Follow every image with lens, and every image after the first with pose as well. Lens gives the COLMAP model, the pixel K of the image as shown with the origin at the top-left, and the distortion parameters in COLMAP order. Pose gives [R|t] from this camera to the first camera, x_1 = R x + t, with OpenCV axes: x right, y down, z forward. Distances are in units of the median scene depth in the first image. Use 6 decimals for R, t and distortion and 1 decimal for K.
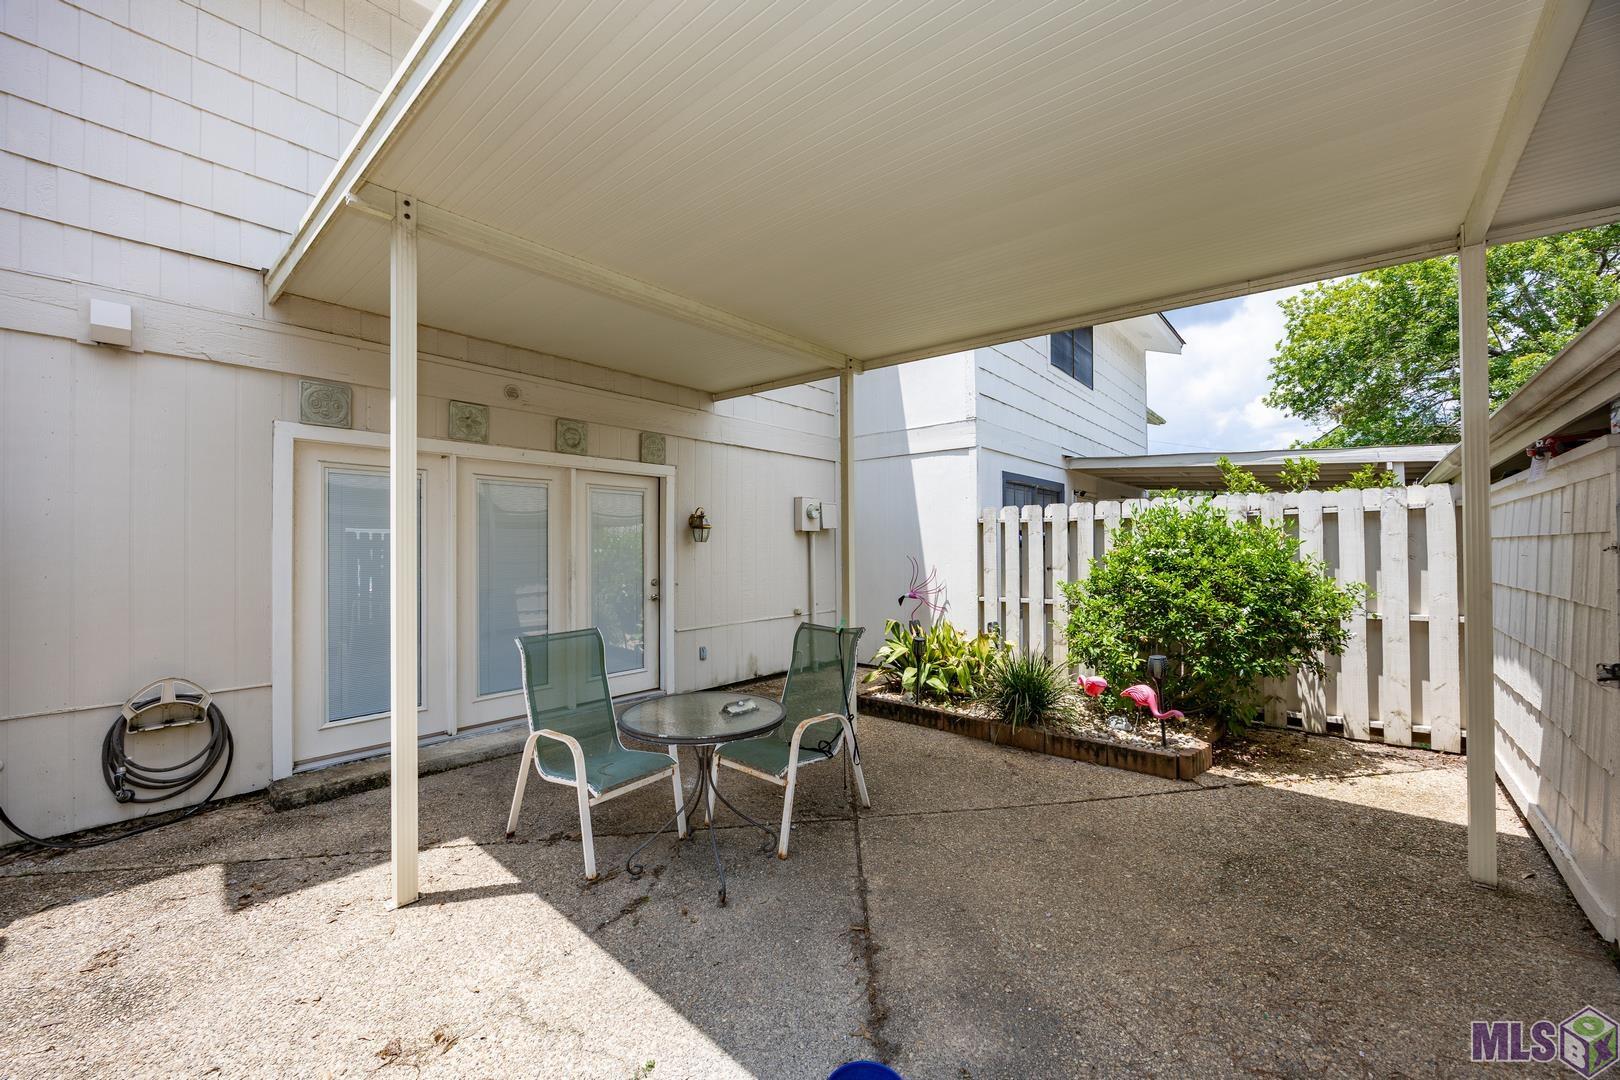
lens RADIAL K [[611.6, 0, 810.0], [0, 611.6, 540.0], [0, 0, 1]] dist [0.000256, -0.000034]
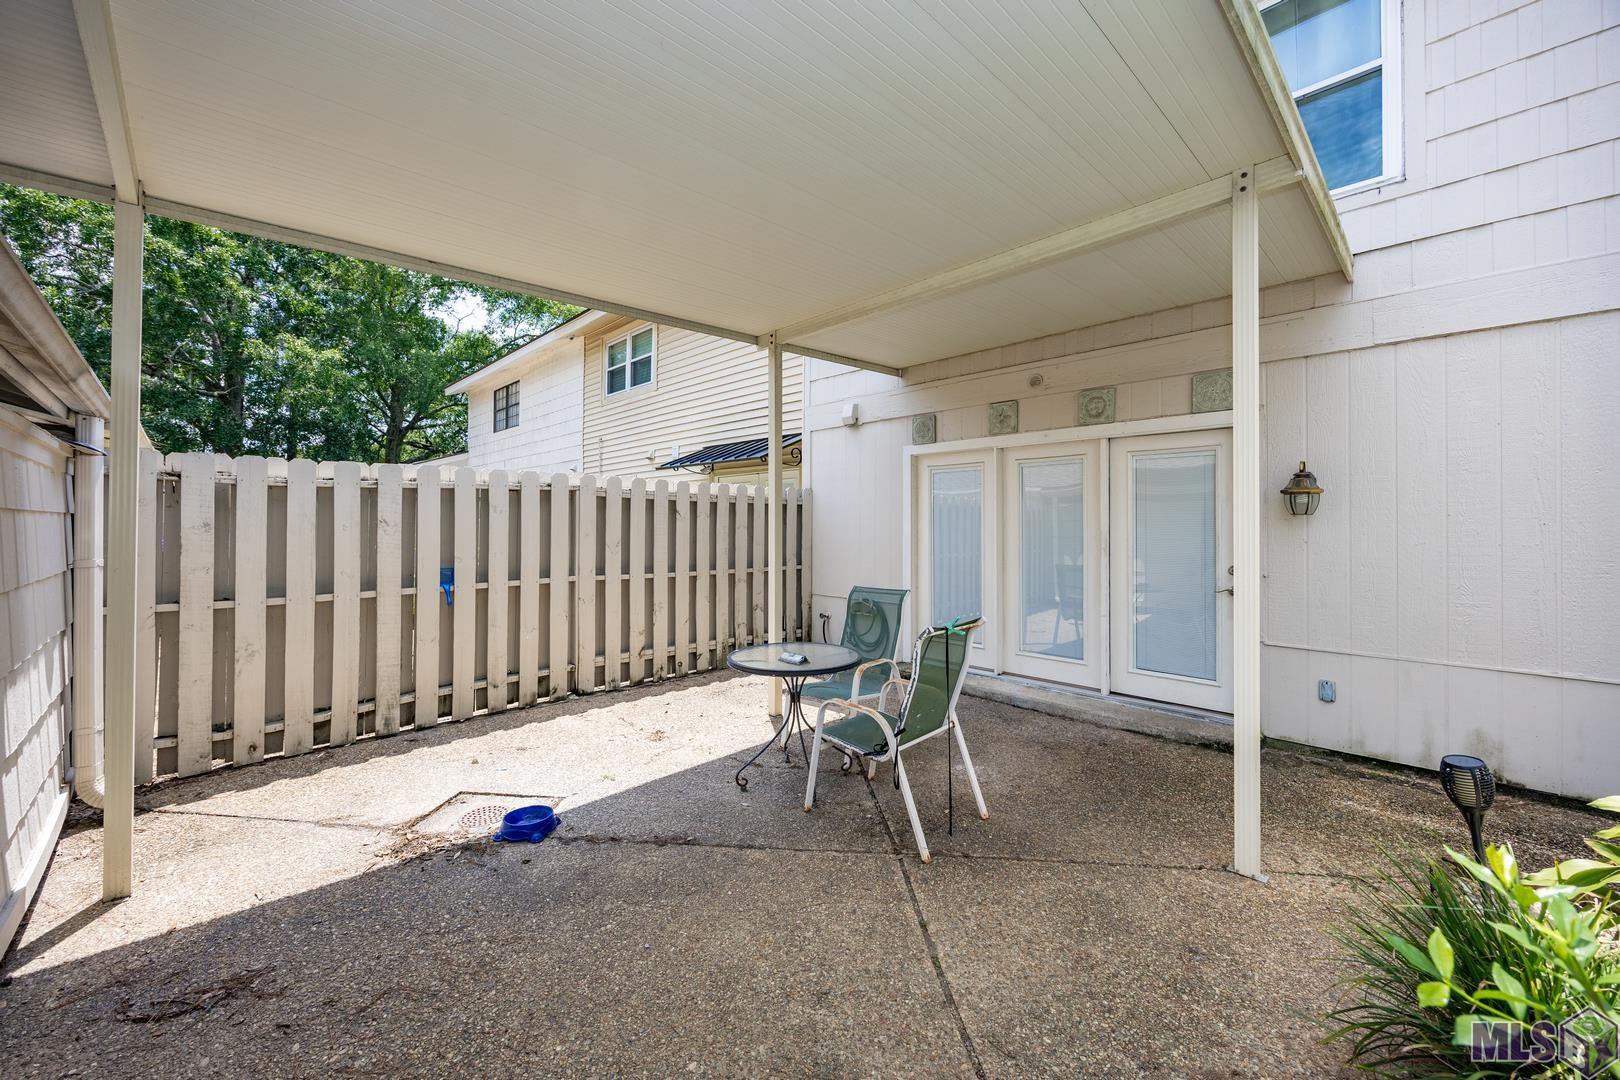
lens RADIAL K [[635.3, 0, 828.2], [0, 635.3, 528.9], [0, 0, 1]] dist [-0.007309, -0.000040]
pose [[-0.066260, 0.014024, -0.997704, 0.694625], [0.013263, 0.999825, 0.013173, 0.002997], [0.997714, -0.012360, -0.066435, 0.726075]]
